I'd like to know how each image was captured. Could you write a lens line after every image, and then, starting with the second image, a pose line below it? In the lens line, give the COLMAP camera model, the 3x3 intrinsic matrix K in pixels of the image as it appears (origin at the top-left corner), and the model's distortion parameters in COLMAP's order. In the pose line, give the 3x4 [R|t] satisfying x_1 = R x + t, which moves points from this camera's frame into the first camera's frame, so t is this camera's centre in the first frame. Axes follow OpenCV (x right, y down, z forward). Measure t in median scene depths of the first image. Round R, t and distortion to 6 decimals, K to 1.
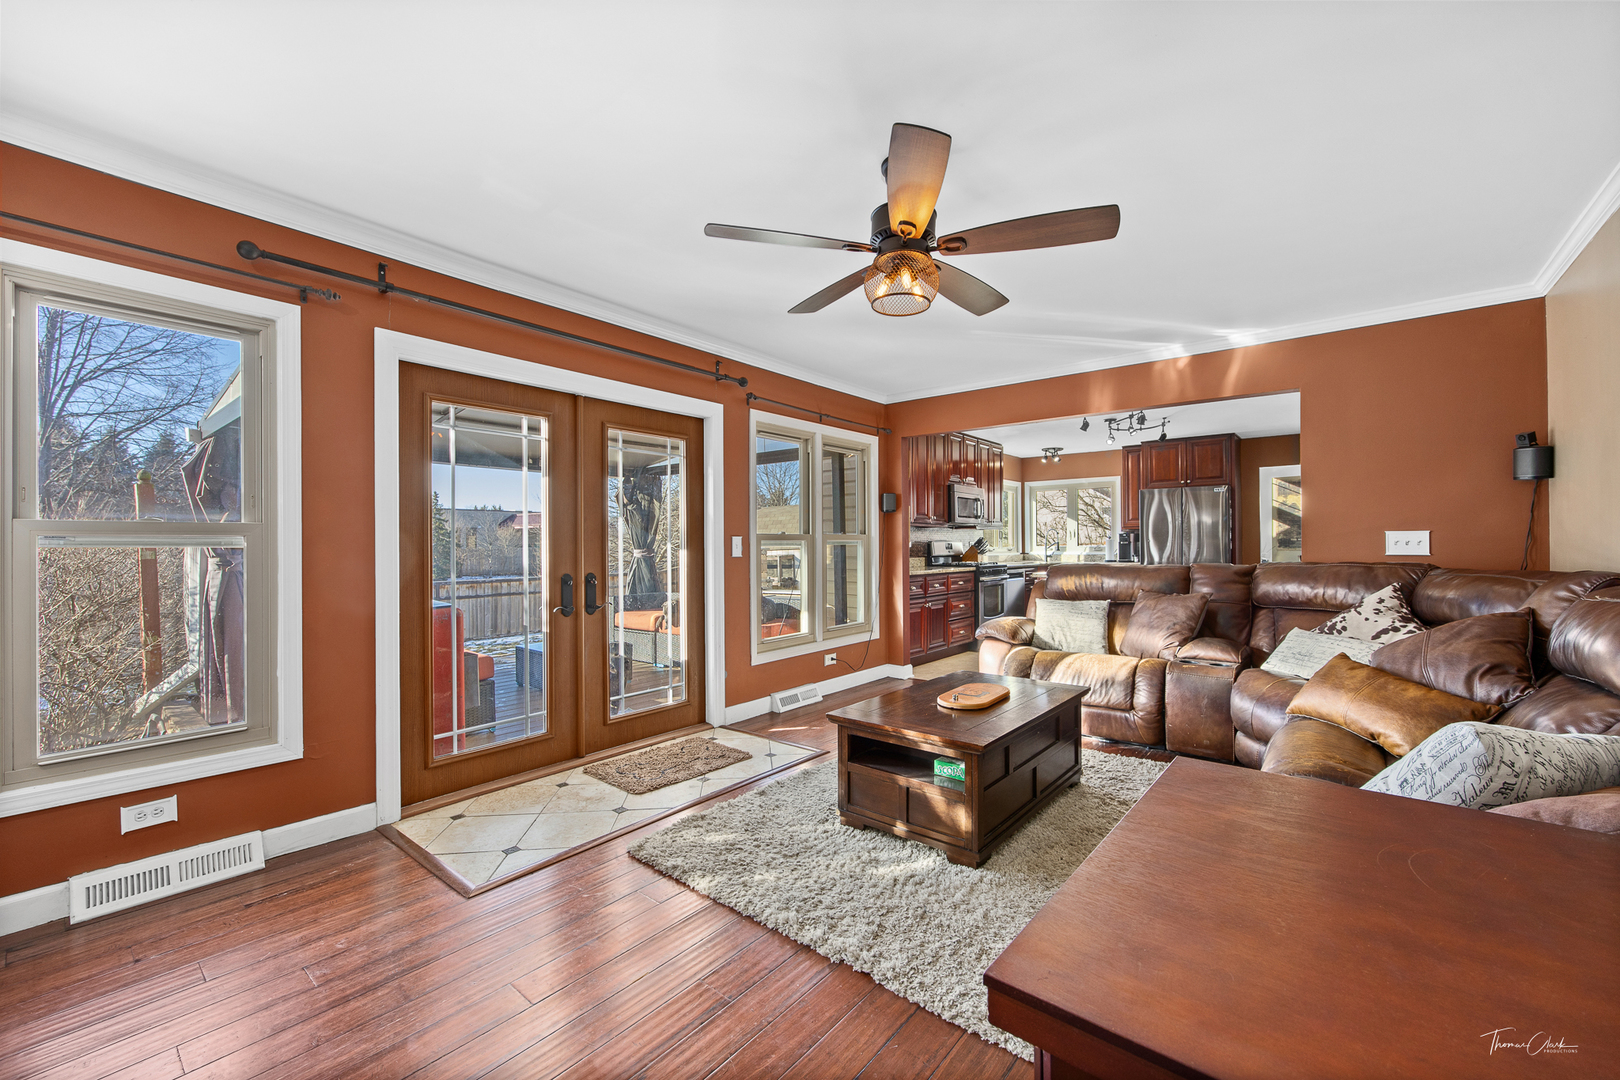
lens RADIAL K [[647.4, 0, 811.9], [0, 647.4, 541.8], [0, 0, 1]] dist [-0.002269, -0.000051]
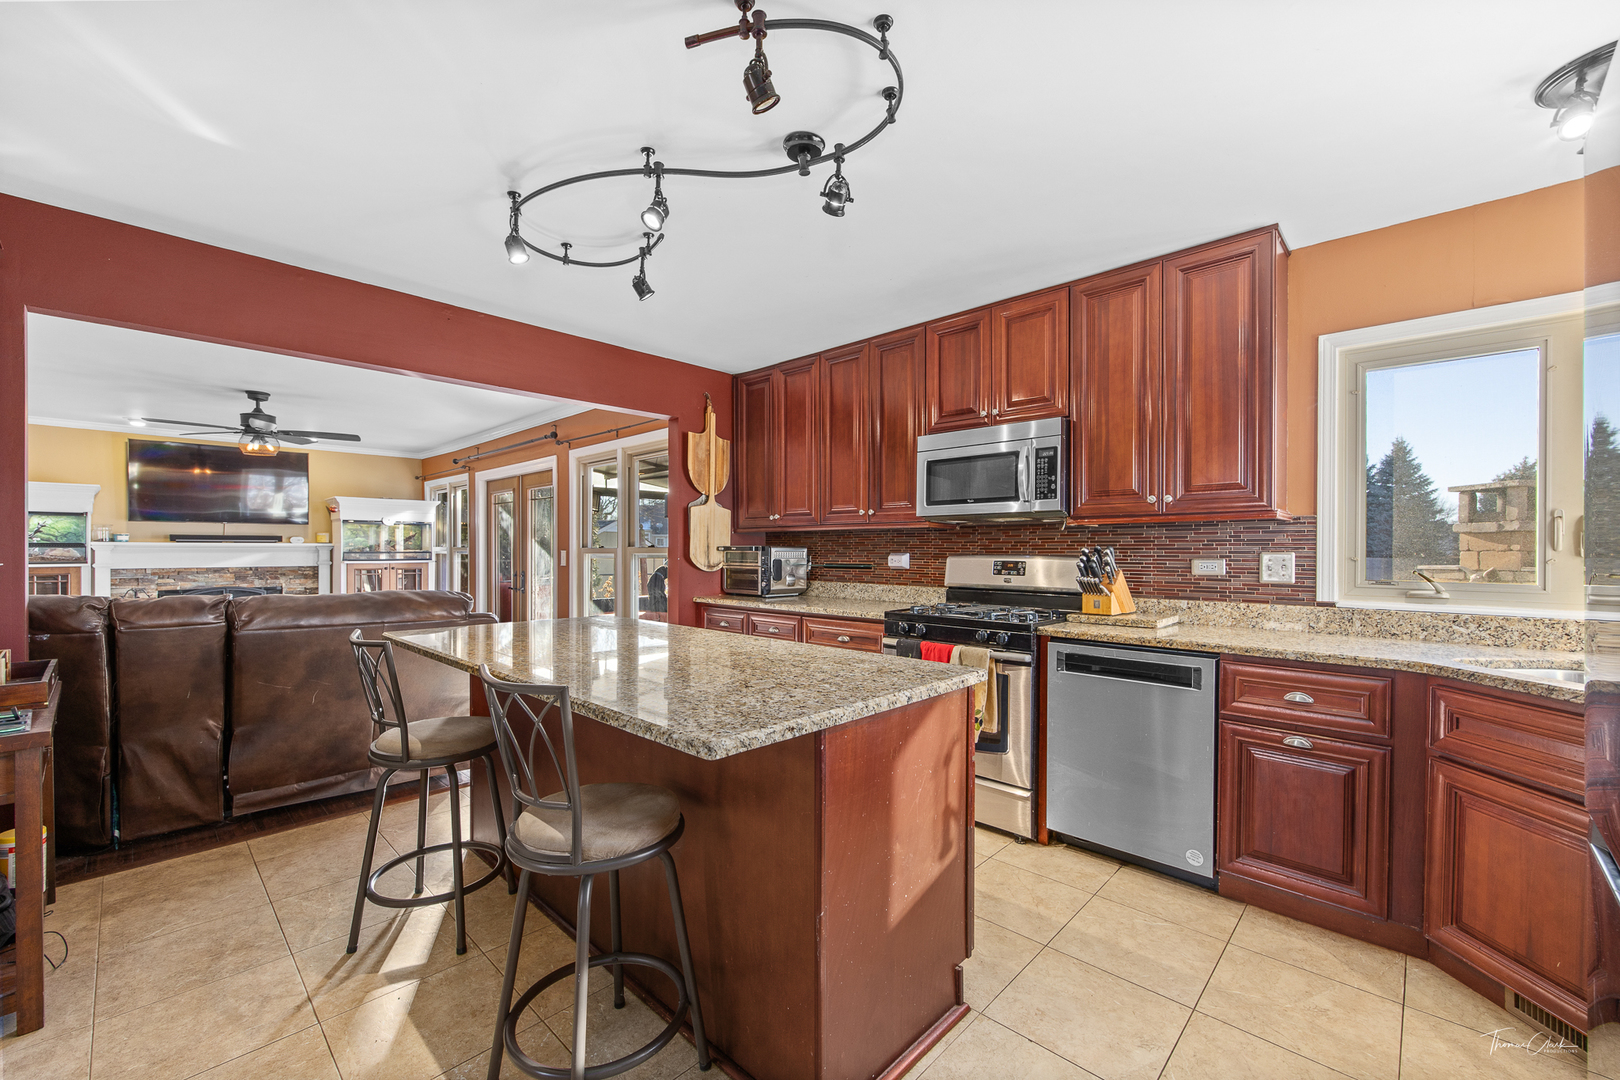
lens RADIAL K [[655.3, 0, 806.5], [0, 655.3, 558.3], [0, 0, 1]] dist [-0.000468, -0.000044]
pose [[-0.080749, 0.015423, -0.996615, 1.464671], [-0.000461, 0.999880, 0.015511, -0.016616], [0.996734, 0.001712, -0.080732, 1.982446]]
